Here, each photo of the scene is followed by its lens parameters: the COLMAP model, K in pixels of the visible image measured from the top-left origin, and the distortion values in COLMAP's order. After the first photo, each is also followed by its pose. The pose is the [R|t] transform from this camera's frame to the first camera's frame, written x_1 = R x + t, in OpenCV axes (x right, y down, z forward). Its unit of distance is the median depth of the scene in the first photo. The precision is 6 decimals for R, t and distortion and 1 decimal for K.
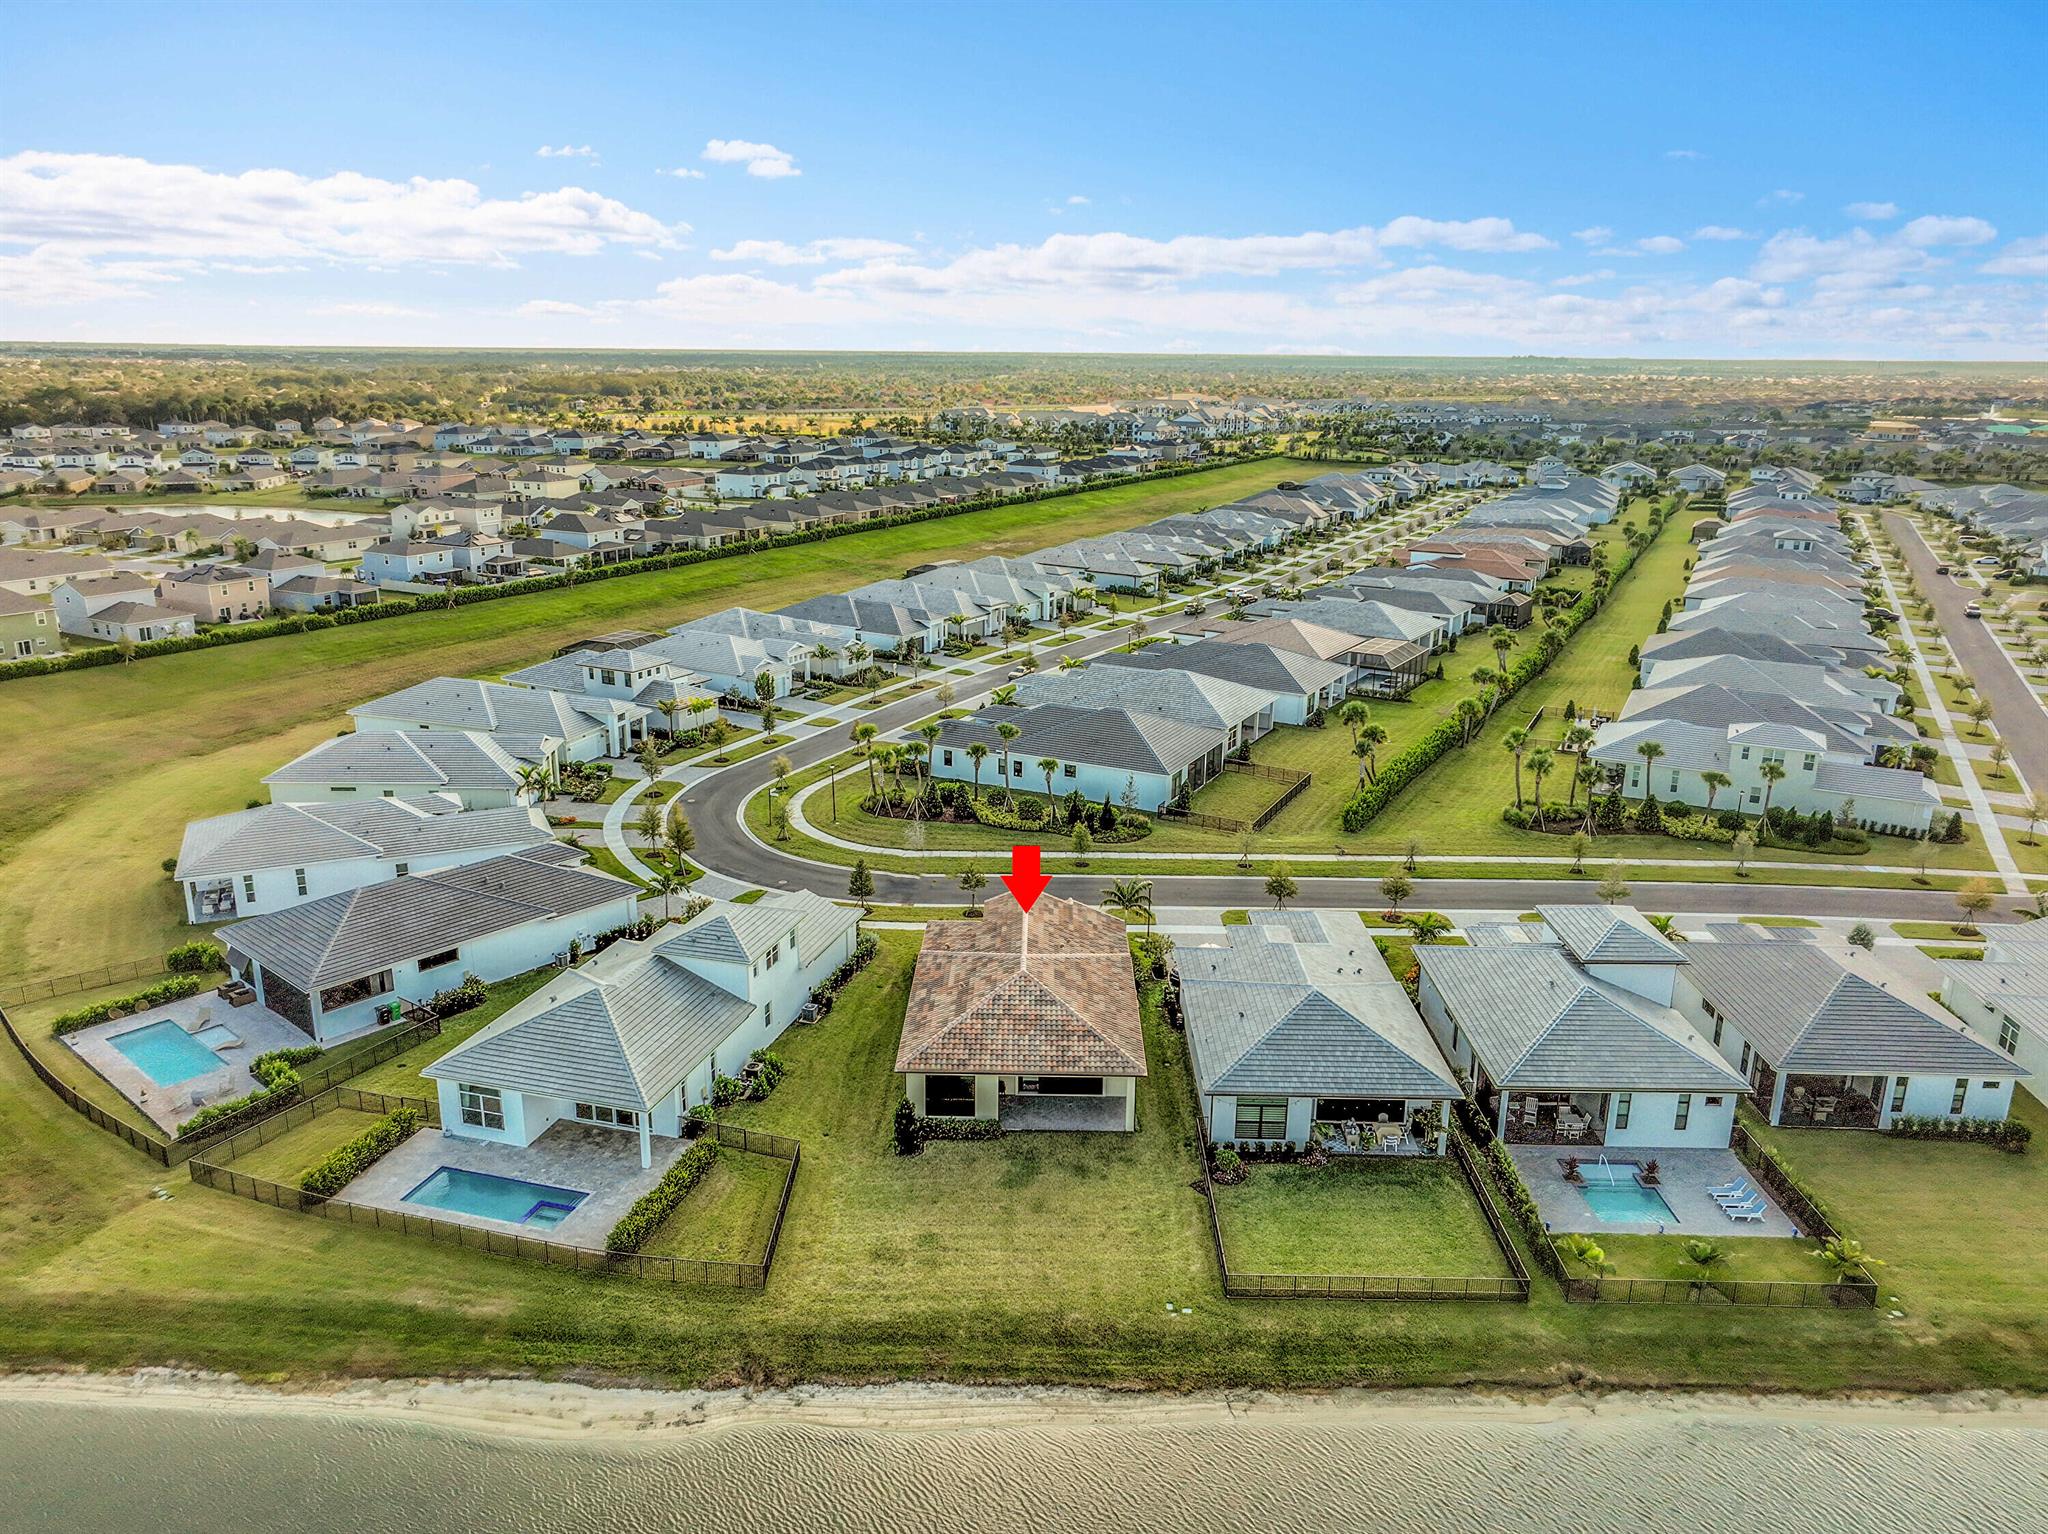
lens RADIAL K [[1440.4, 0, 1024.0], [0, 1440.4, 767.0], [0, 0, 1]] dist [-0.005466, 0.021181]
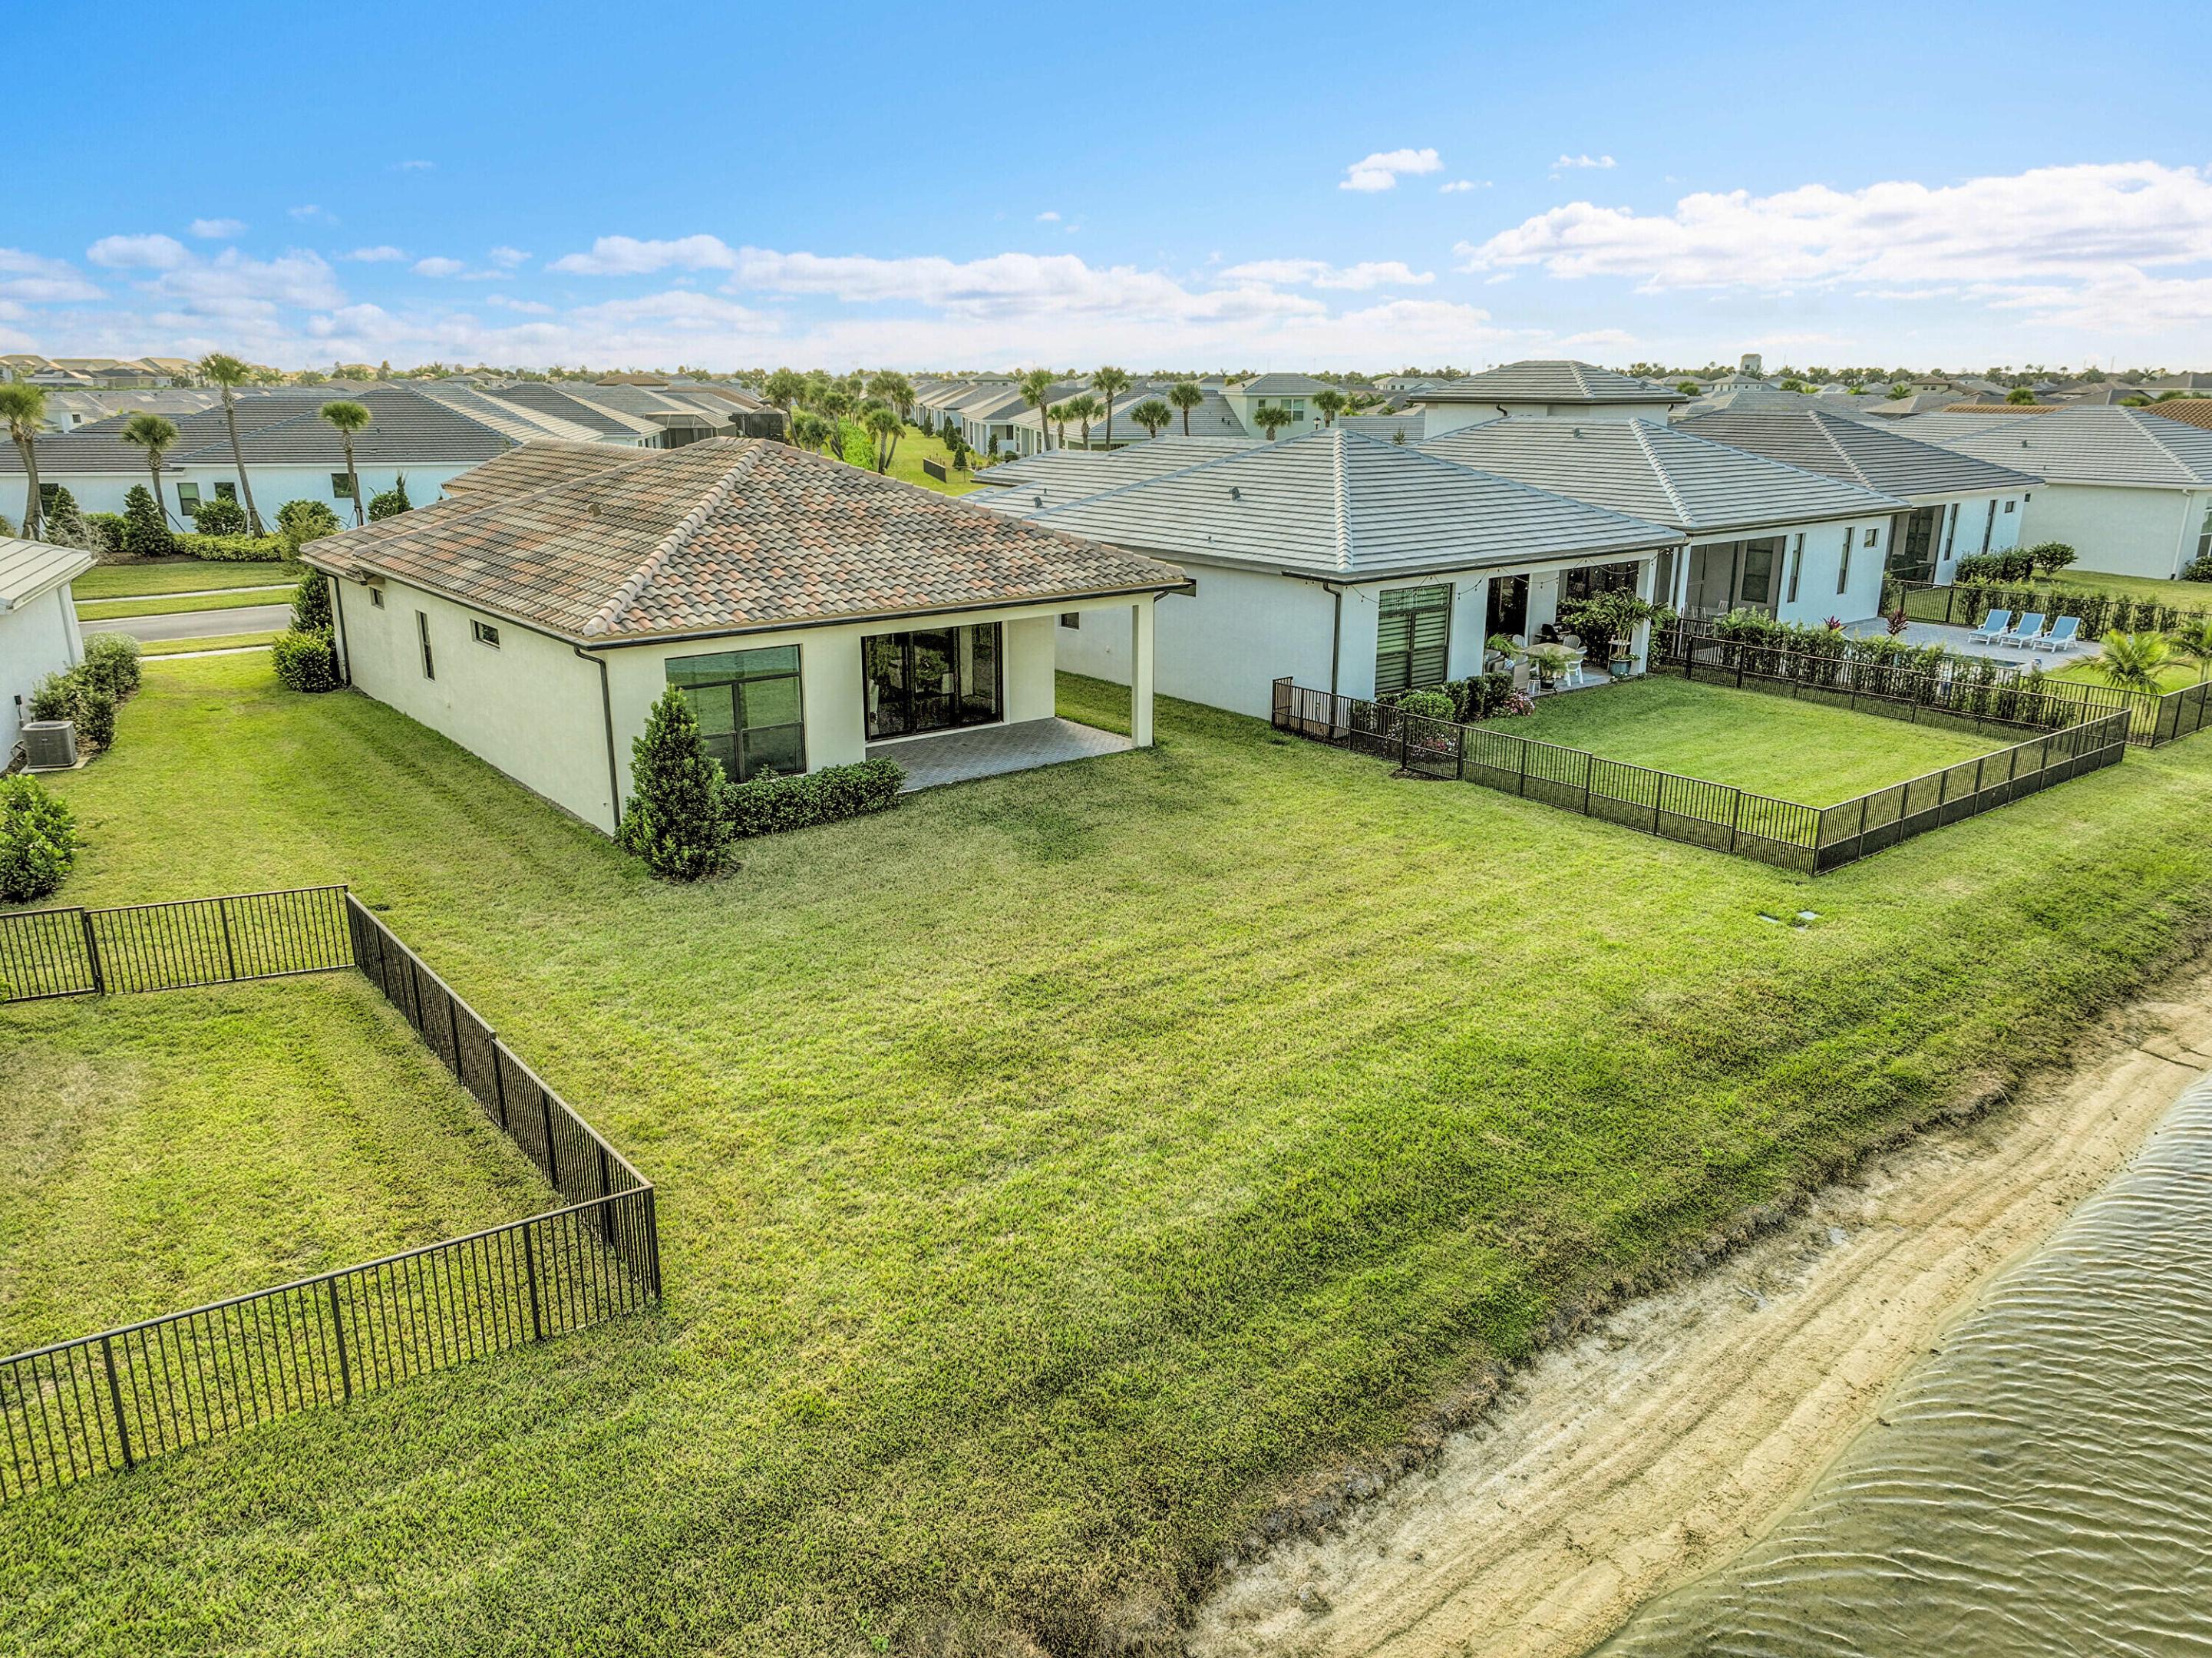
lens RADIAL K [[1555.8, 0, 1106.0], [0, 1555.8, 829.0], [0, 0, 1]] dist [-0.005466, 0.021181]
pose [[0.775314, -0.185700, 0.603659, -0.261686], [0.183424, 0.980806, 0.066138, 0.304619], [-0.604354, 0.059448, 0.794495, 0.812666]]
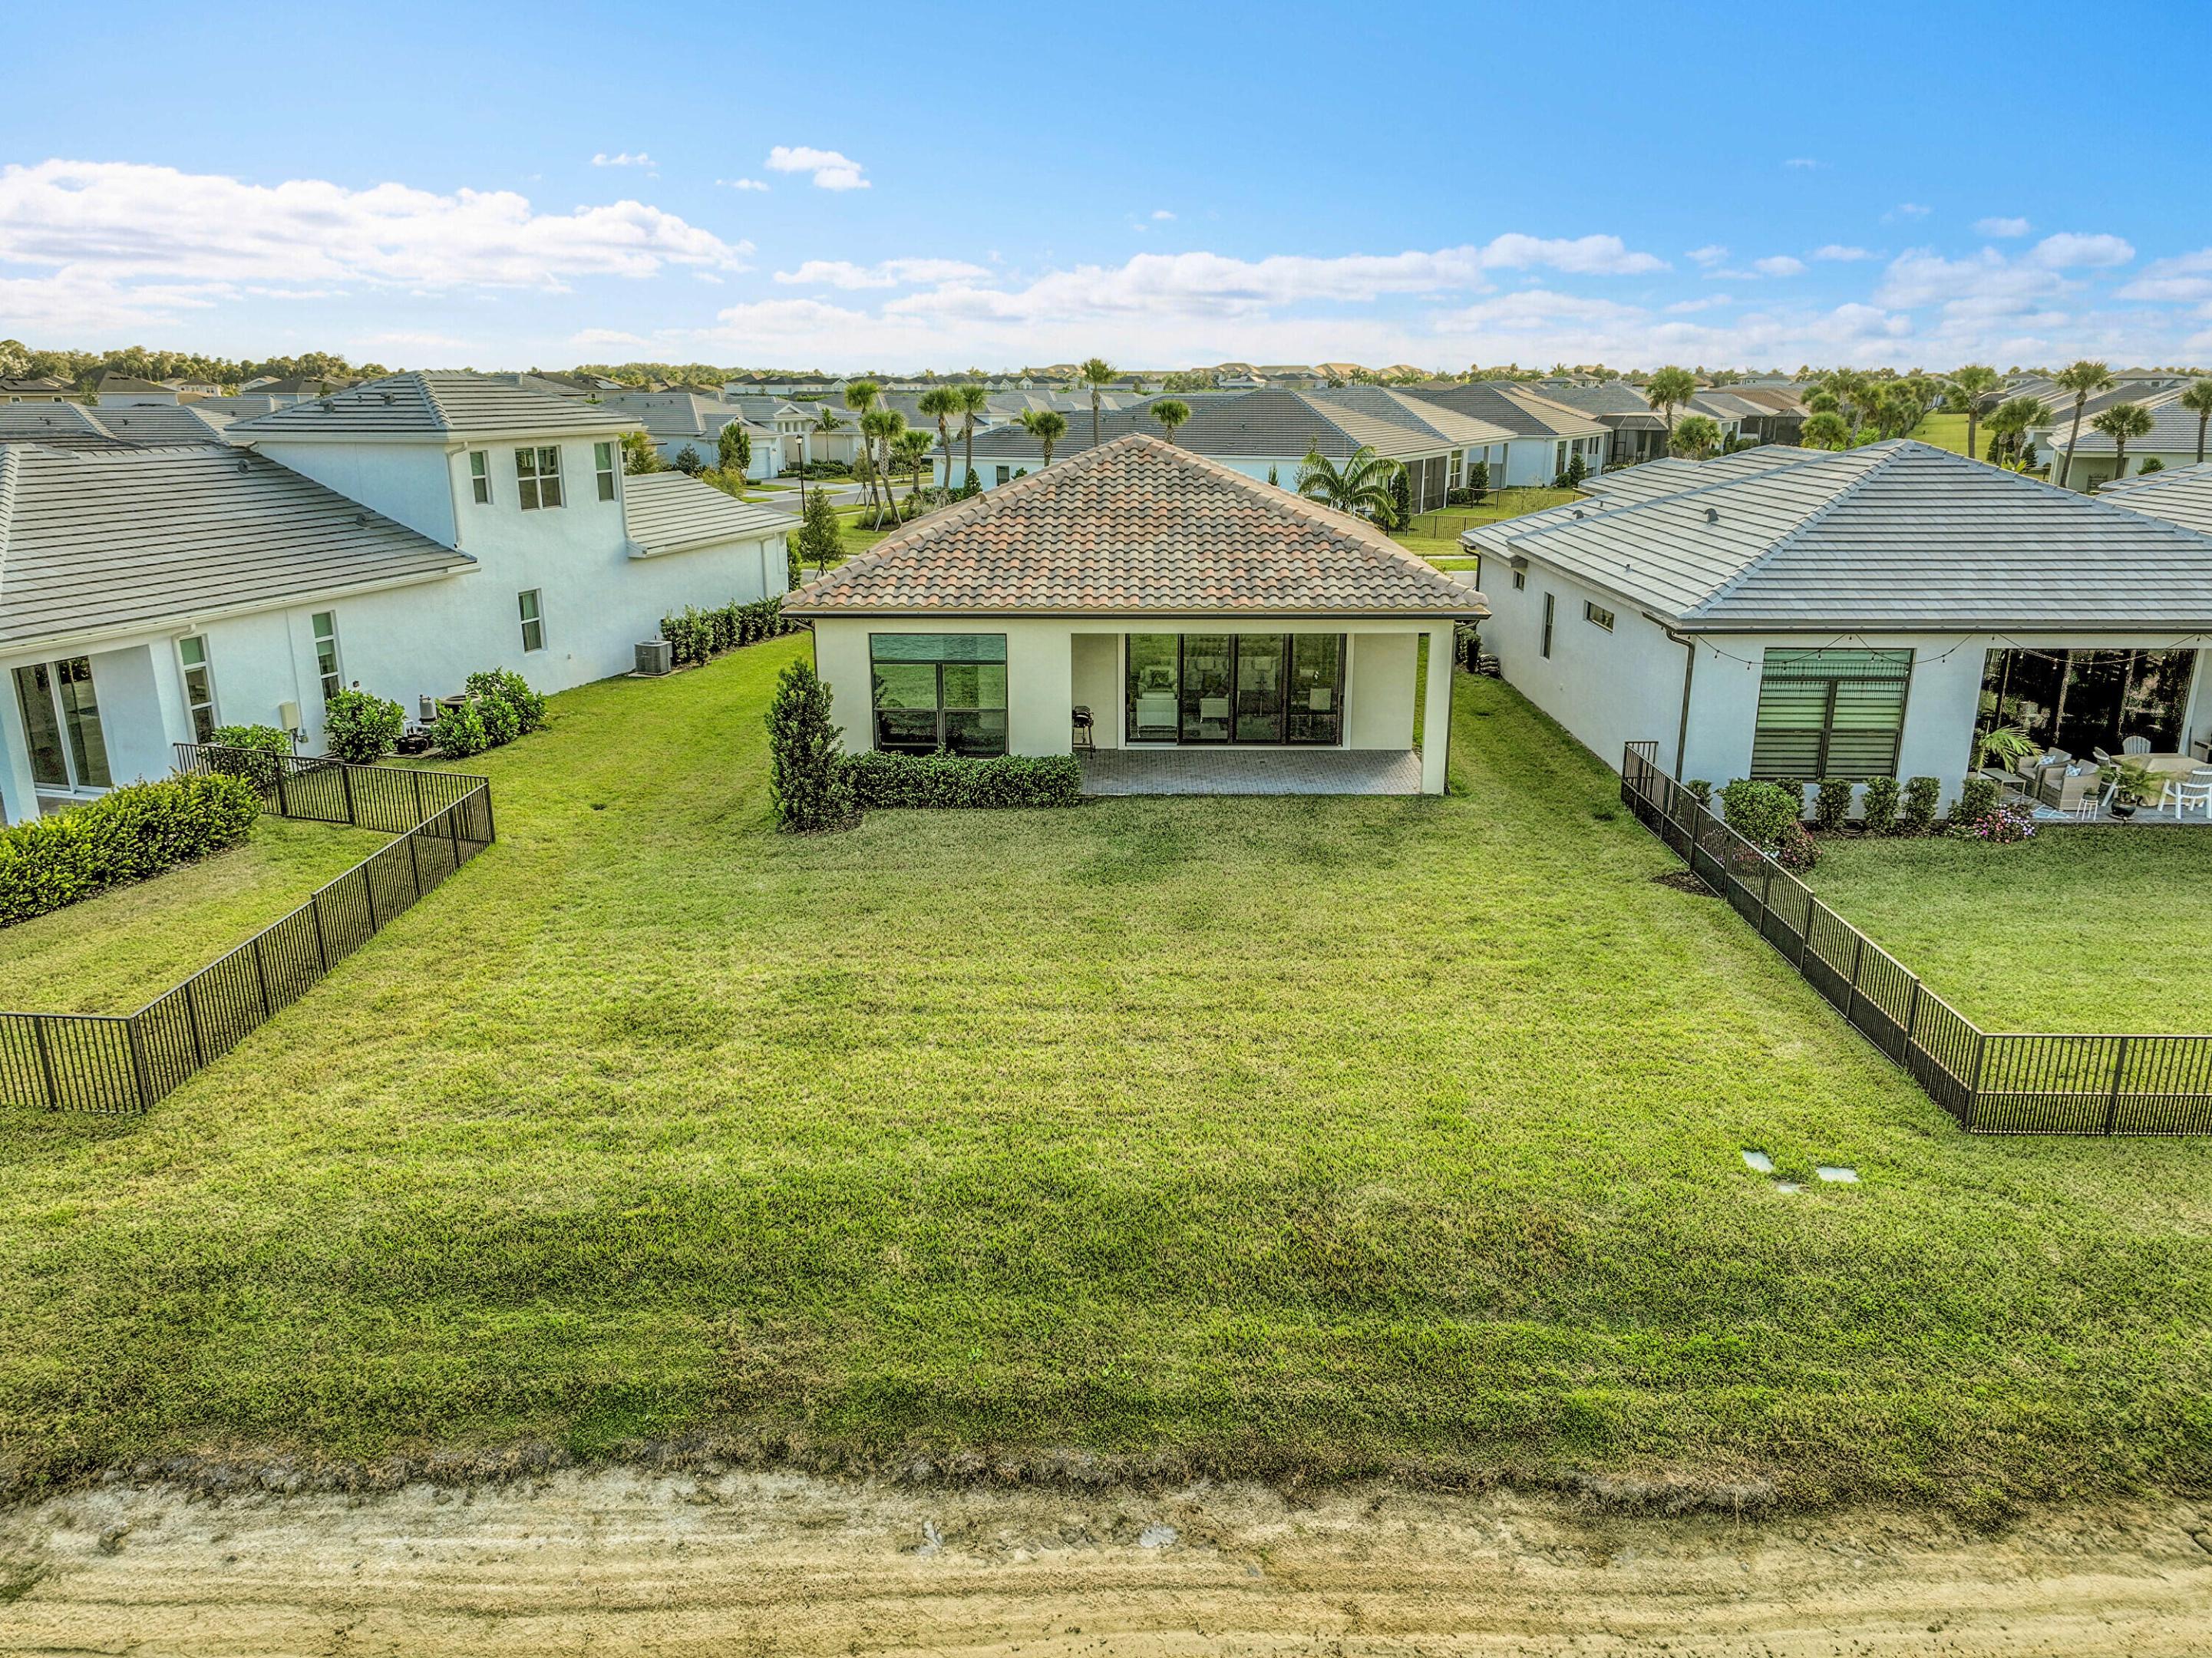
lens RADIAL K [[1555.8, 0, 1106.0], [0, 1555.8, 829.0], [0, 0, 1]] dist [-0.005466, 0.021181]
pose [[0.999883, -0.009750, -0.011763, -0.006310], [0.009730, 0.999951, -0.001708, 0.325776], [0.011779, 0.001593, 0.999929, 0.753409]]
